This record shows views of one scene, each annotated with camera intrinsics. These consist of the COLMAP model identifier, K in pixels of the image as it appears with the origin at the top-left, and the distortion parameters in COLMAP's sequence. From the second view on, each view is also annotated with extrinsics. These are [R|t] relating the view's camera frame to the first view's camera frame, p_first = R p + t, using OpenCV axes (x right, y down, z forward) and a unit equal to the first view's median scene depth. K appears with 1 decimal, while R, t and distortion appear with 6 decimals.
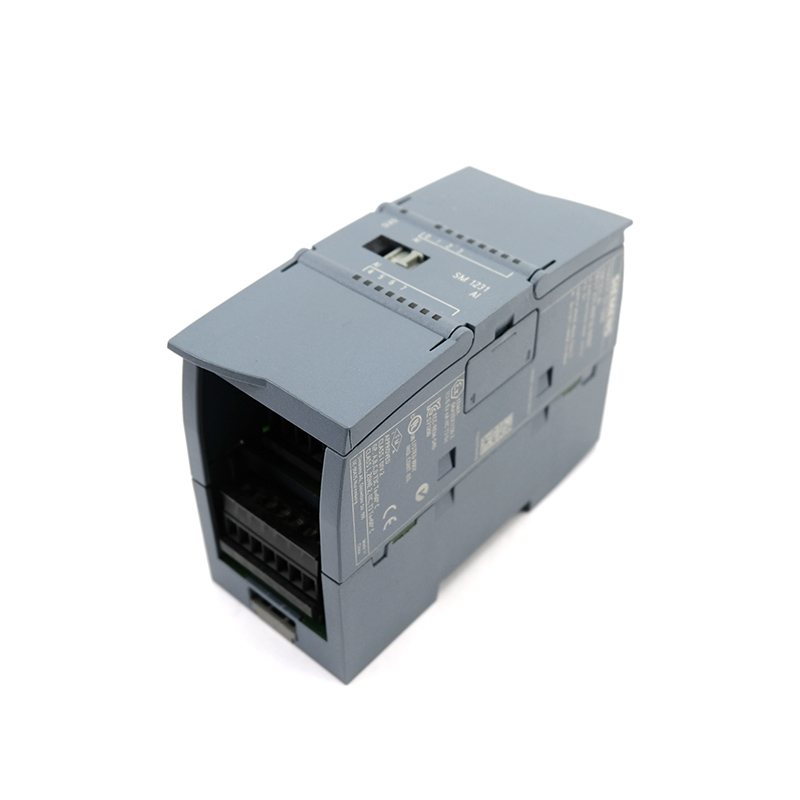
lens RADIAL K [[1055.7, 0, 400.0], [0, 1055.7, 400.0], [0, 0, 1]] dist [-0.138419, 0.006476]
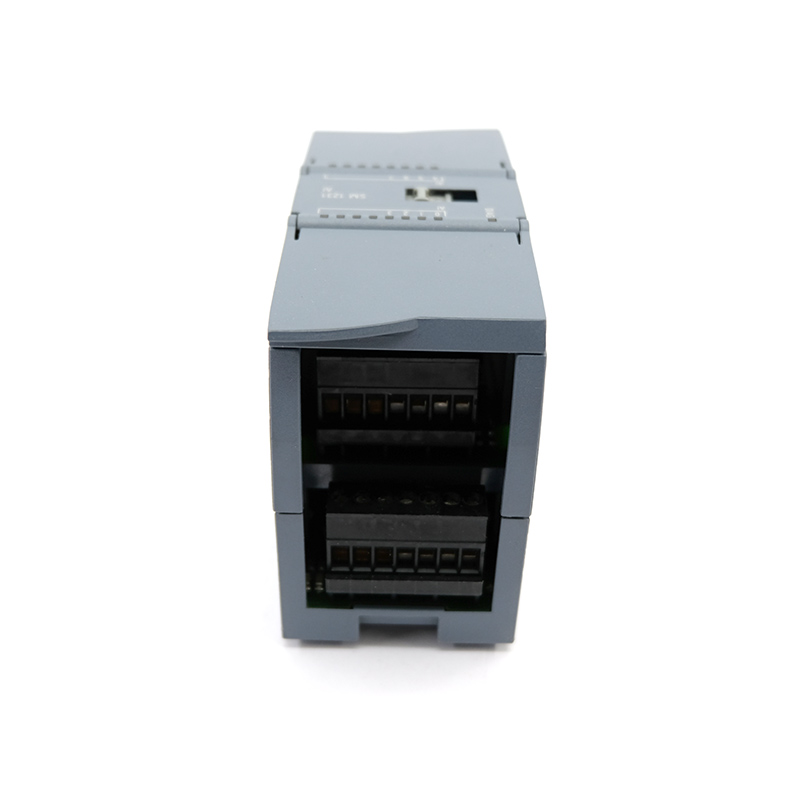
lens RADIAL K [[1055.7, 0, 400.0], [0, 1055.7, 400.0], [0, 0, 1]] dist [-0.138419, 0.006476]
pose [[0.749918, -0.341020, 0.566858, -0.561428], [0.405098, 0.914165, 0.014040, 0.021784], [-0.522990, 0.219104, 0.823696, 0.262656]]
